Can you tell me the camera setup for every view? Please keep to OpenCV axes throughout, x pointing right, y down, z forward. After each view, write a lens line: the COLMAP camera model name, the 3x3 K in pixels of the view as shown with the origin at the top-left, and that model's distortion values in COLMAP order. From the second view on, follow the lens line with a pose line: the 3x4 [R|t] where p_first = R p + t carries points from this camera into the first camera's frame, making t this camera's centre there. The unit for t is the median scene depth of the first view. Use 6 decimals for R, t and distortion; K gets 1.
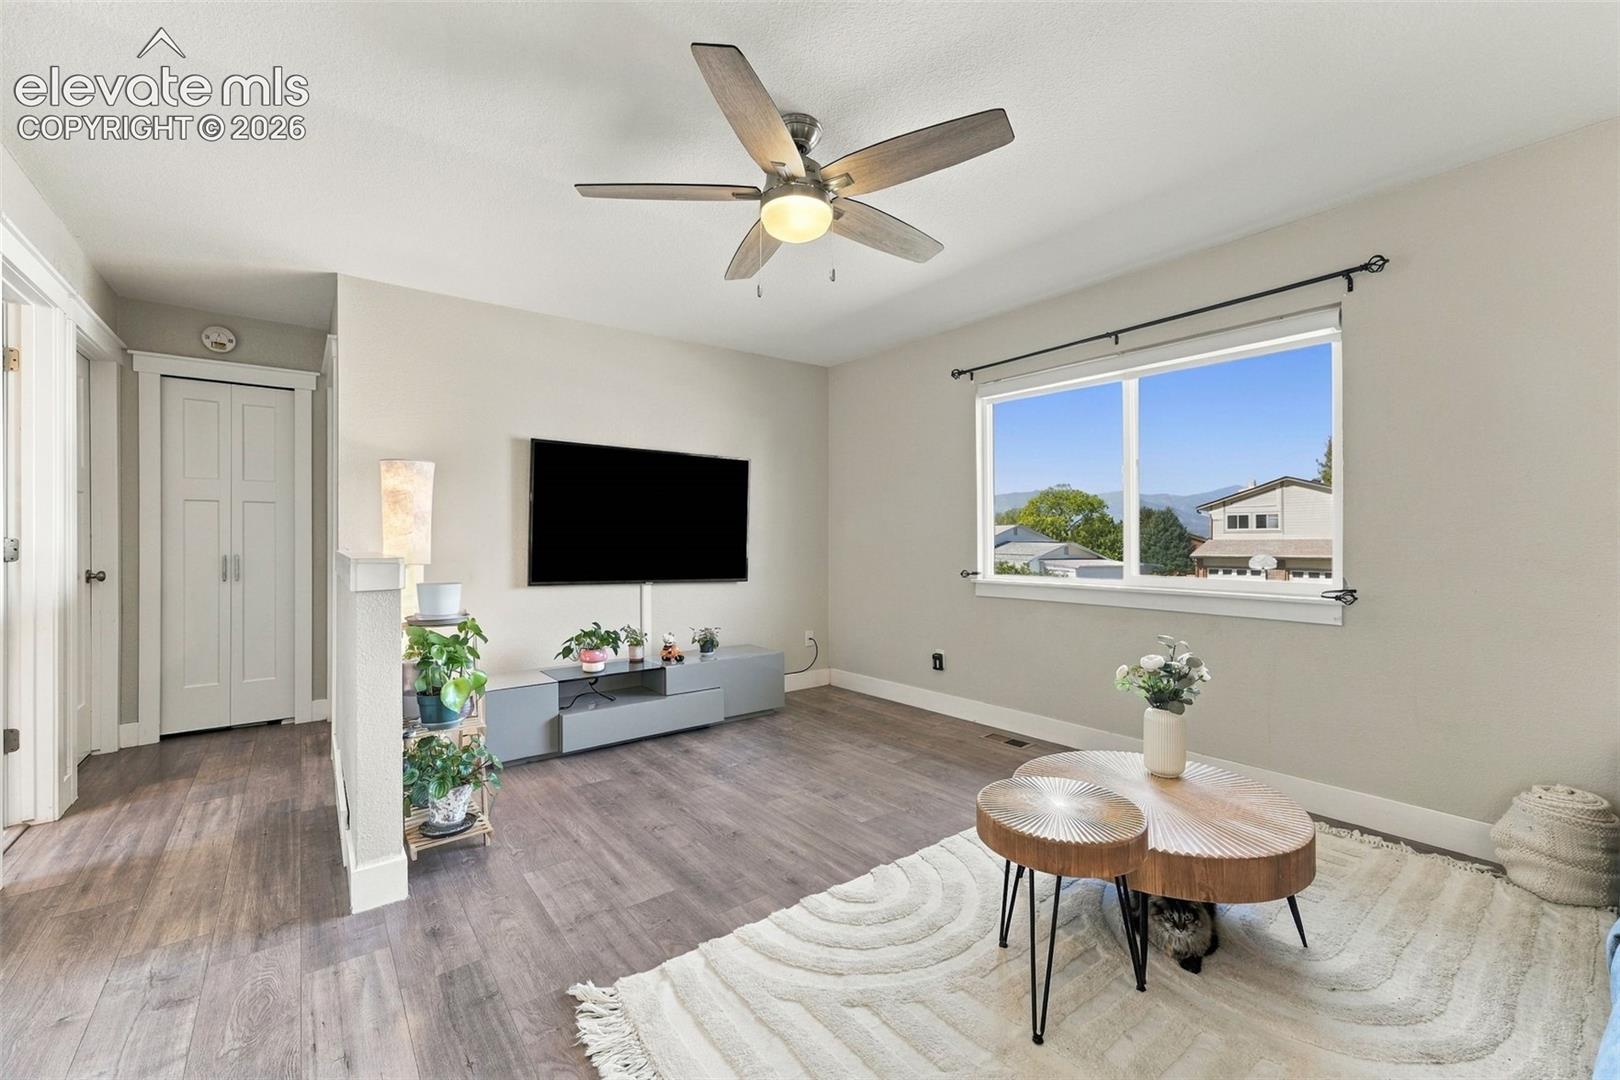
lens RADIAL K [[660.6, 0, 810.0], [0, 660.6, 540.0], [0, 0, 1]] dist [-0.001401, 0.000543]
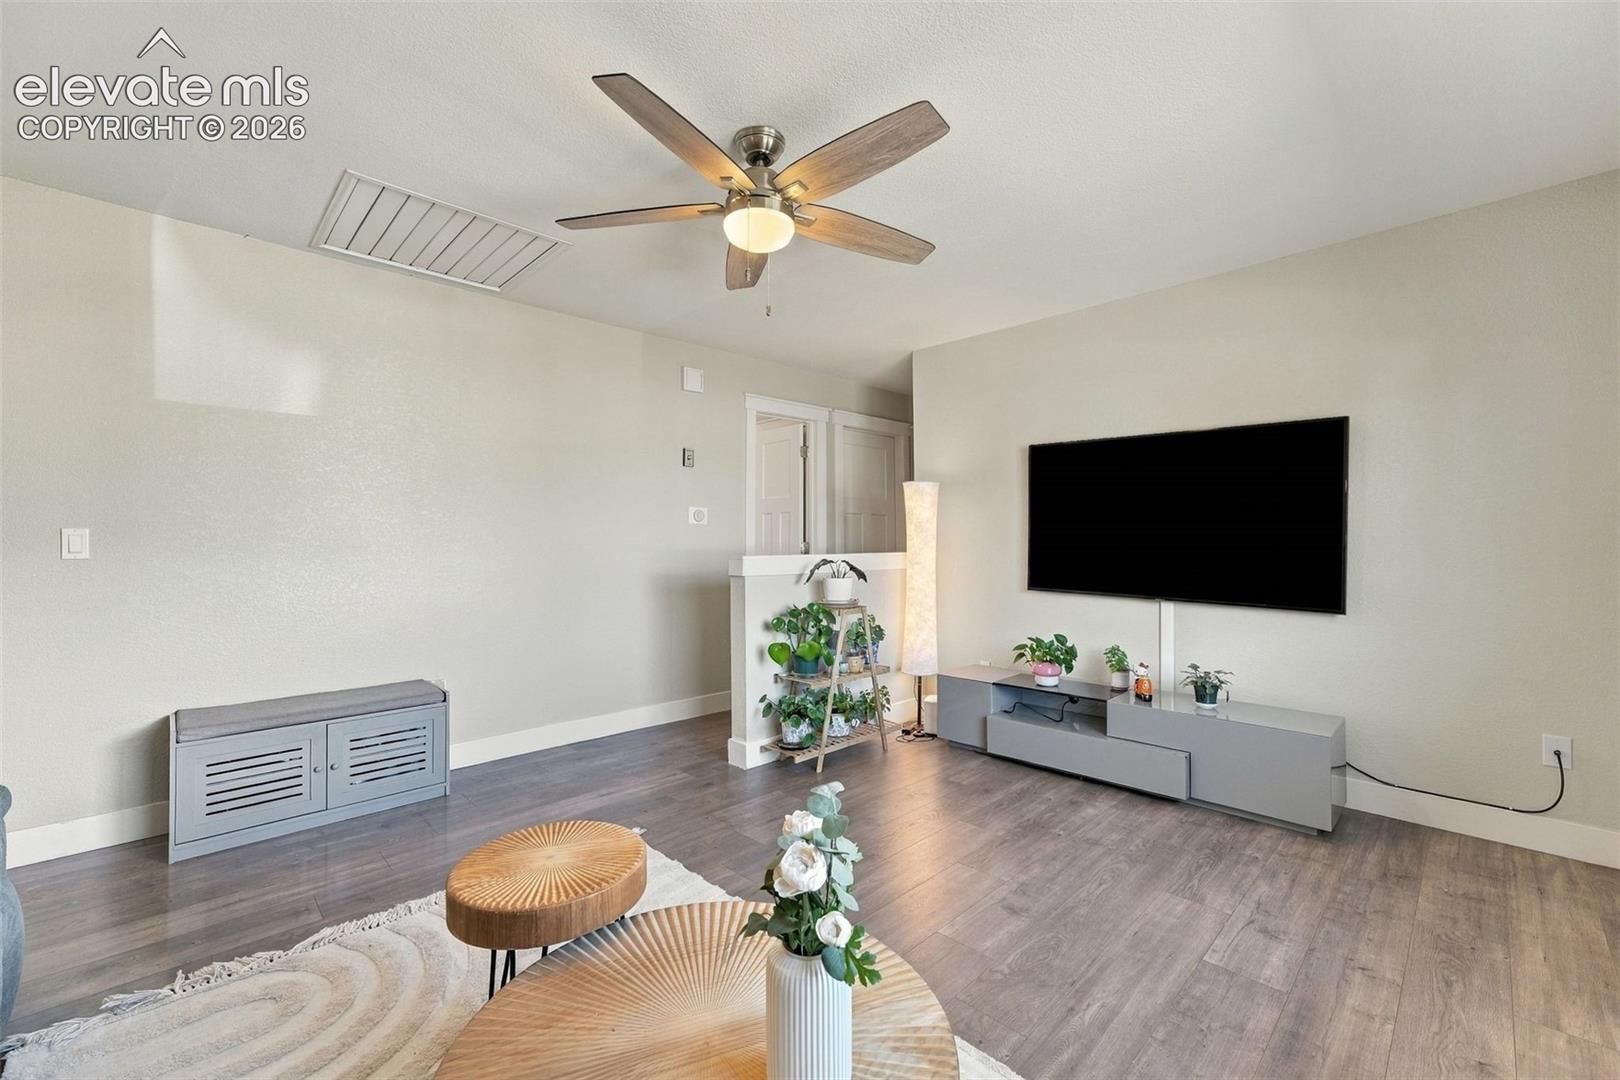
lens RADIAL K [[660.6, 0, 810.0], [0, 660.6, 540.0], [0, 0, 1]] dist [-0.001401, 0.000543]
pose [[0.110352, -0.004423, -0.993883, 0.589780], [-0.002370, 0.999986, -0.004713, -0.002871], [0.993890, 0.002875, 0.110340, 0.575913]]
